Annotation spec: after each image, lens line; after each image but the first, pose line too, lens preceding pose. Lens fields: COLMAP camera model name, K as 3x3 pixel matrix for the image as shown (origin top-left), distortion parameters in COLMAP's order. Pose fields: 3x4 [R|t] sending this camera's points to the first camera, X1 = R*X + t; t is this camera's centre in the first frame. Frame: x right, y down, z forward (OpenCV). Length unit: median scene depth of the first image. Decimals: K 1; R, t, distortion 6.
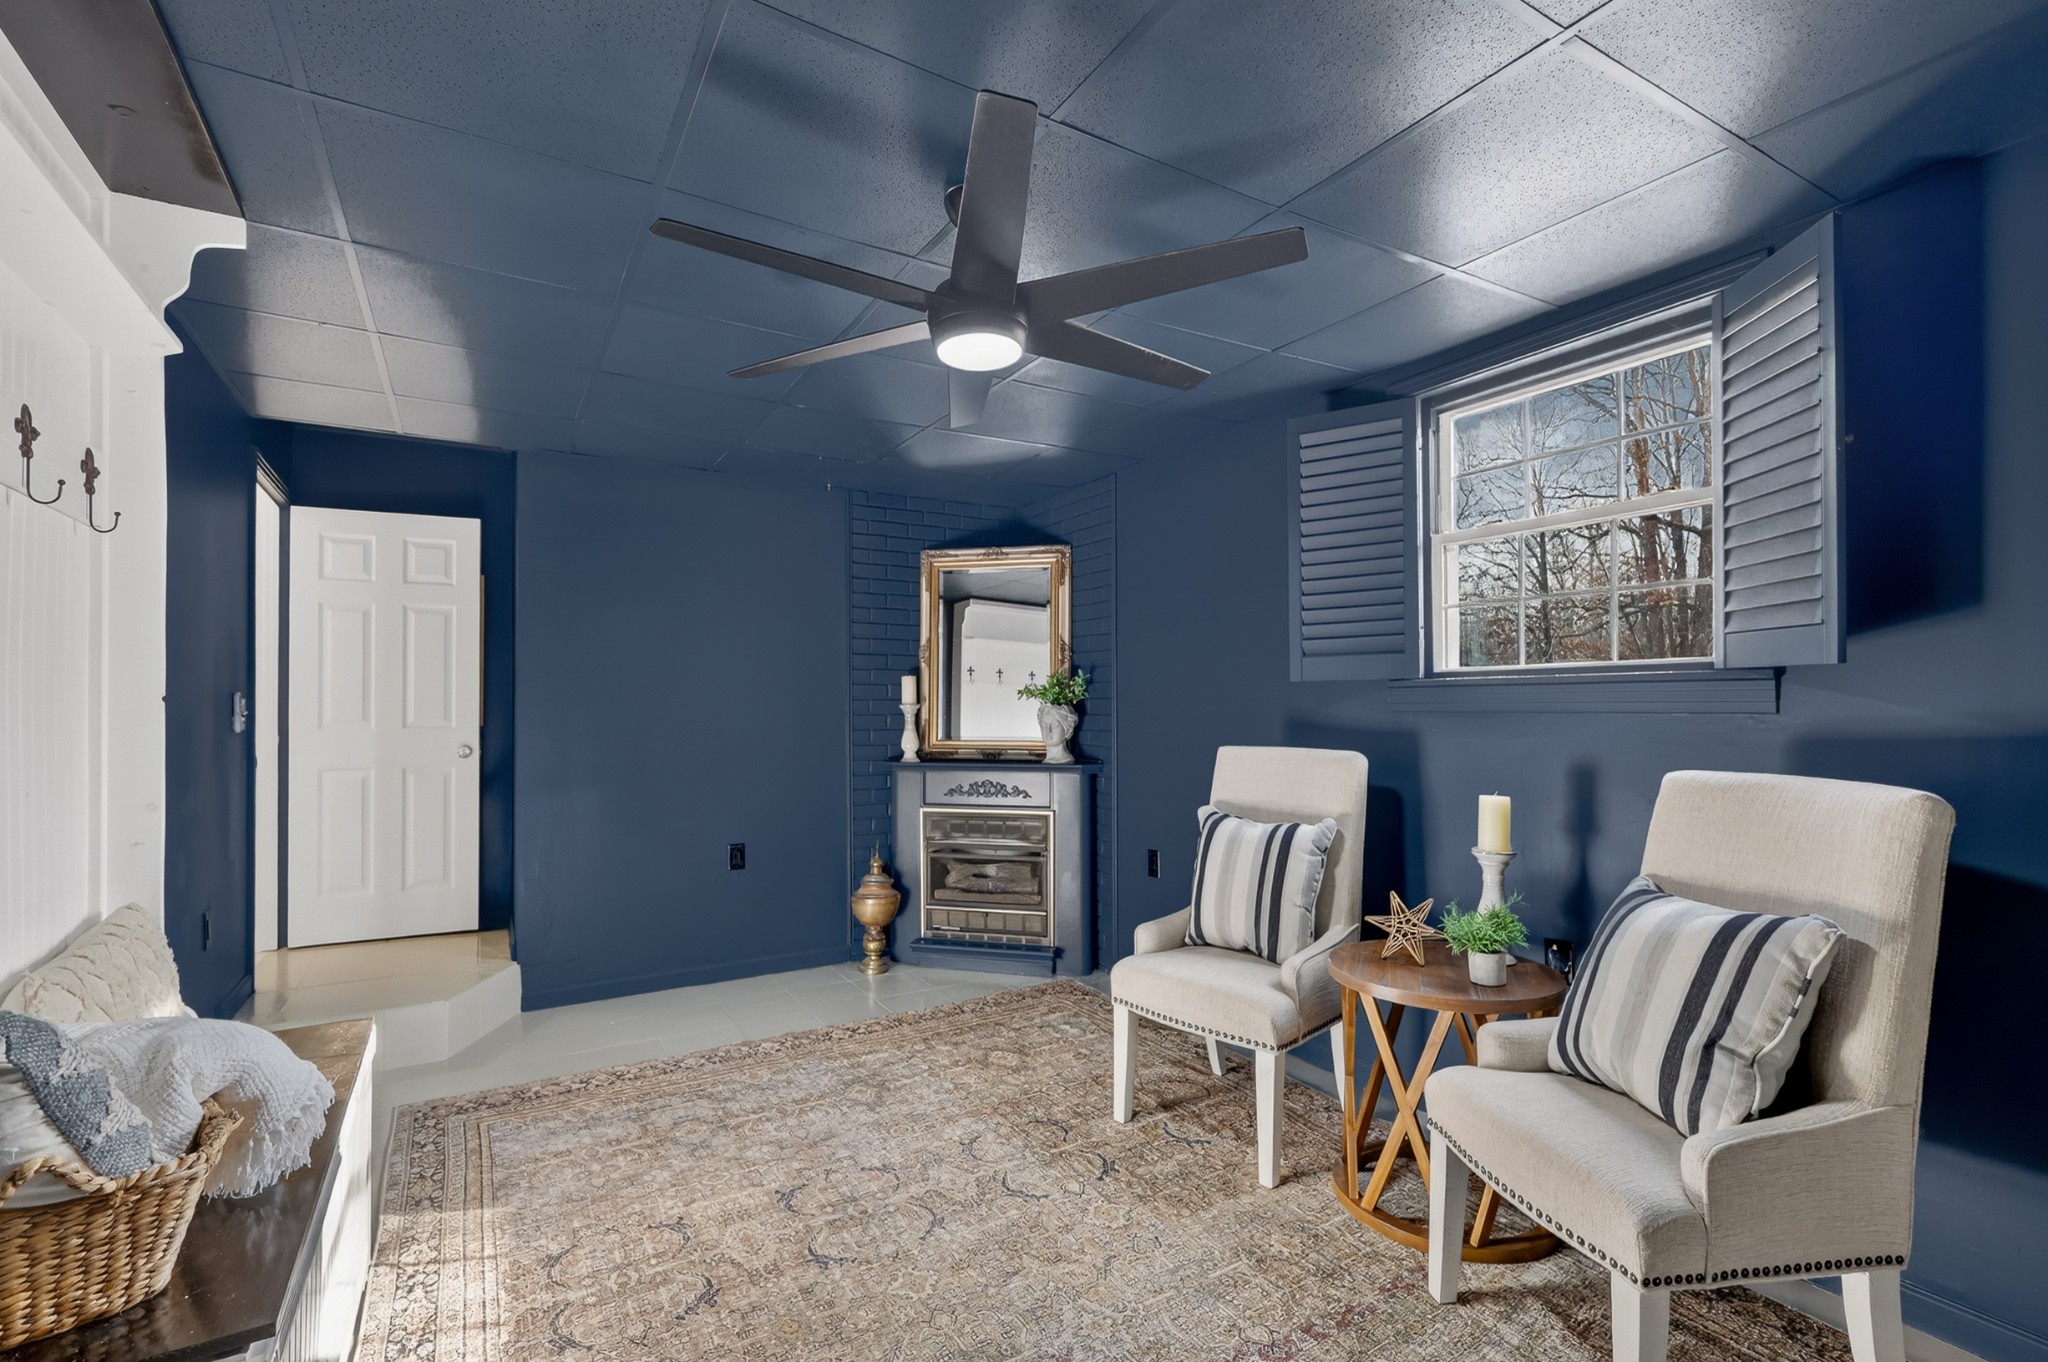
lens RADIAL K [[898.3, 0, 1022.8], [0, 898.3, 694.2], [0, 0, 1]] dist [0.000075, 0.000662]
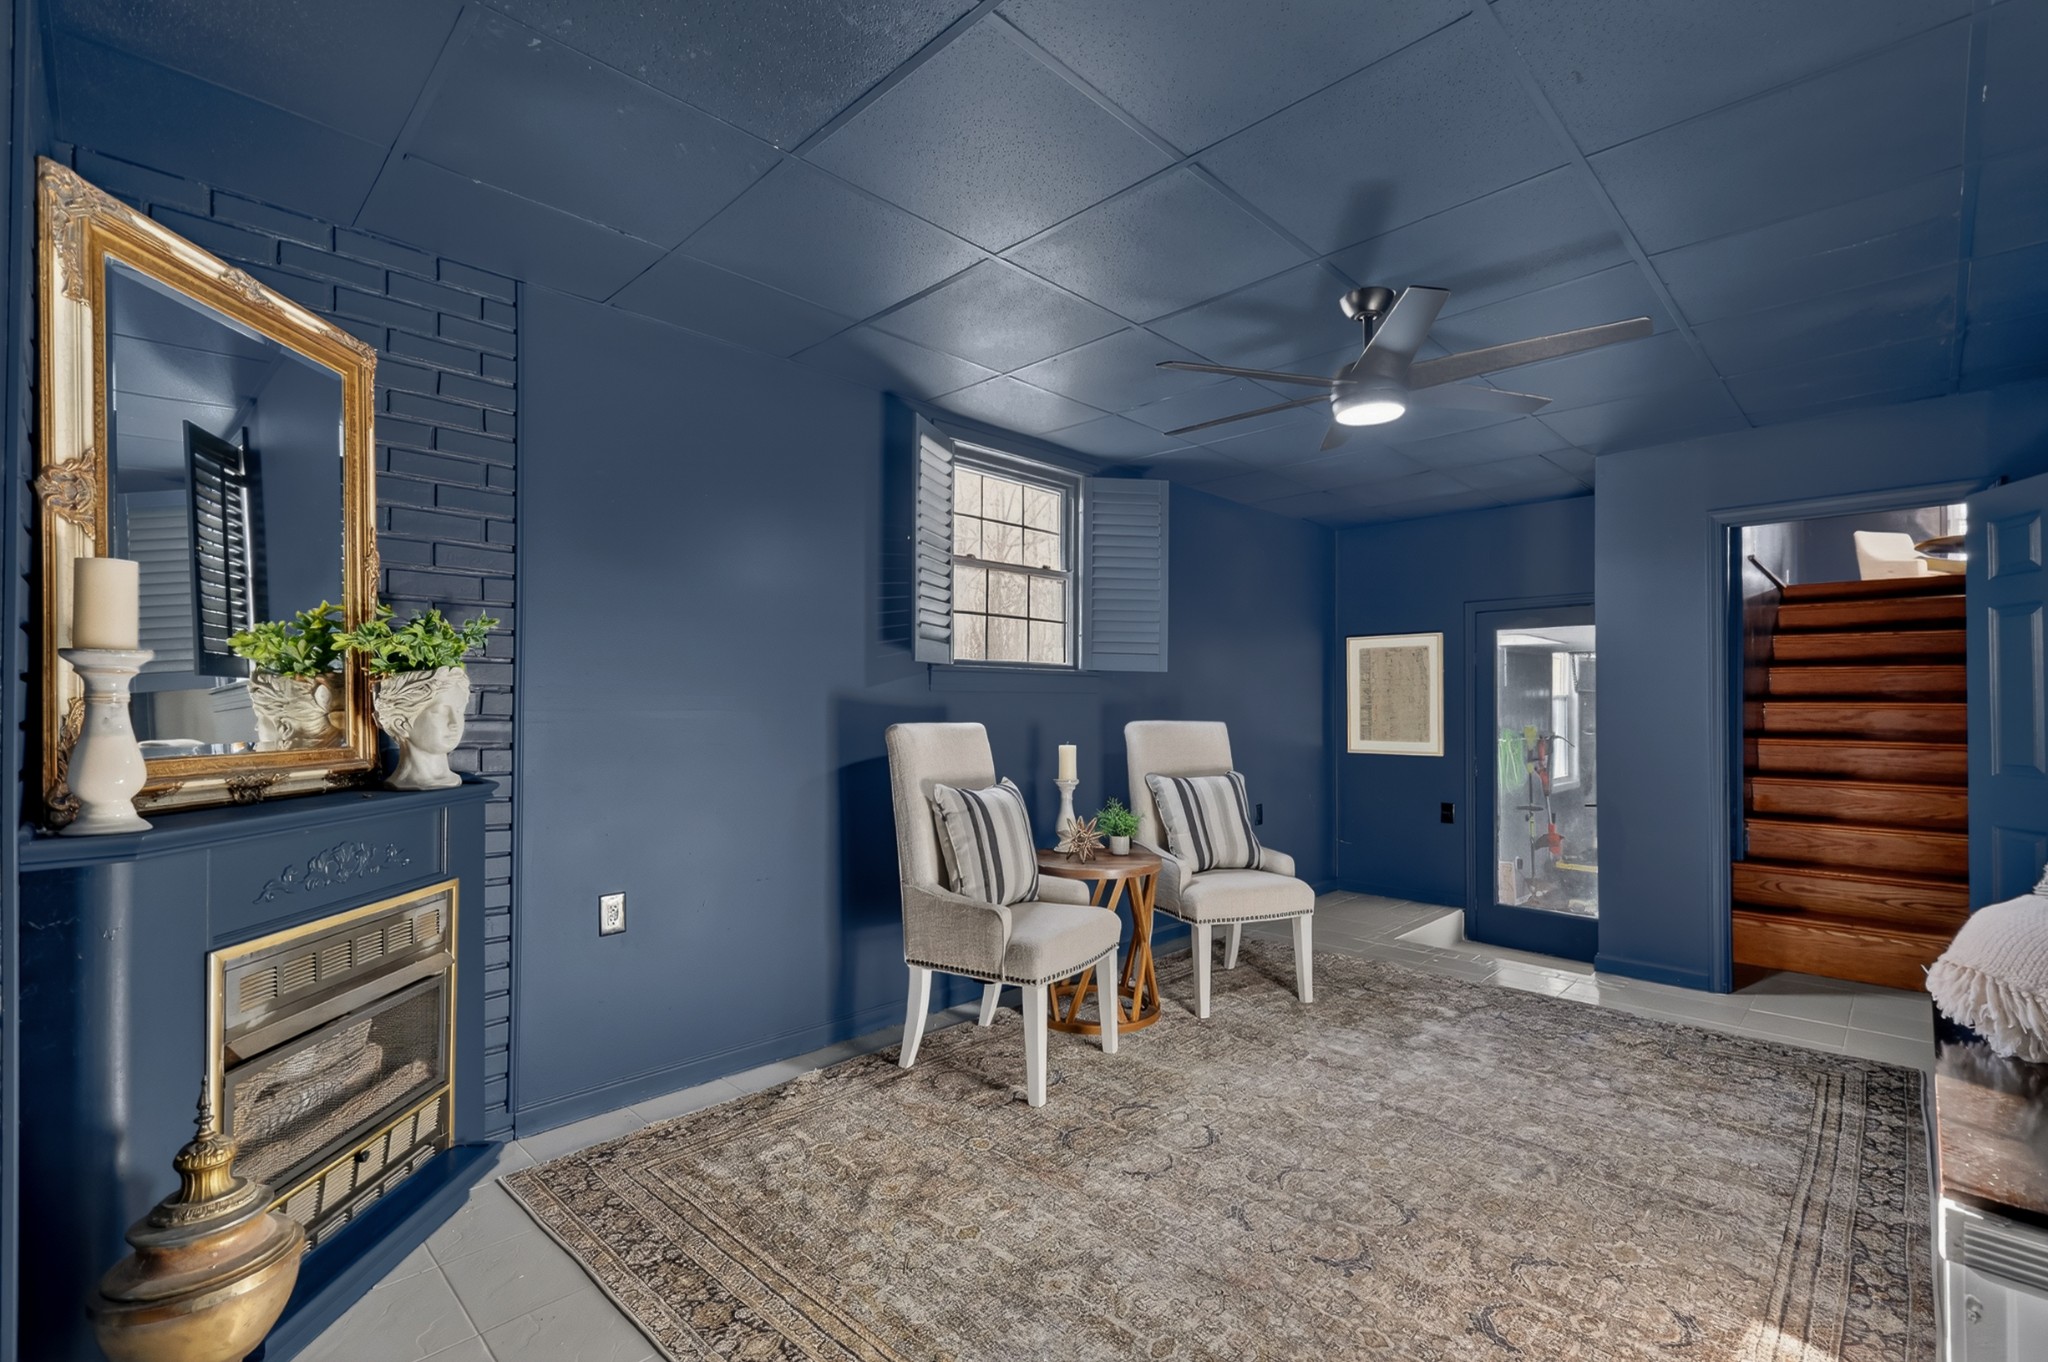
lens RADIAL K [[898.3, 0, 1022.7], [0, 898.3, 695.3], [0, 0, 1]] dist [0.000075, 0.000662]
pose [[-0.239651, 0.012074, 0.970784, -0.964819], [-0.012587, 0.999800, -0.015543, 0.053288], [-0.970777, -0.015944, -0.239451, 1.449377]]
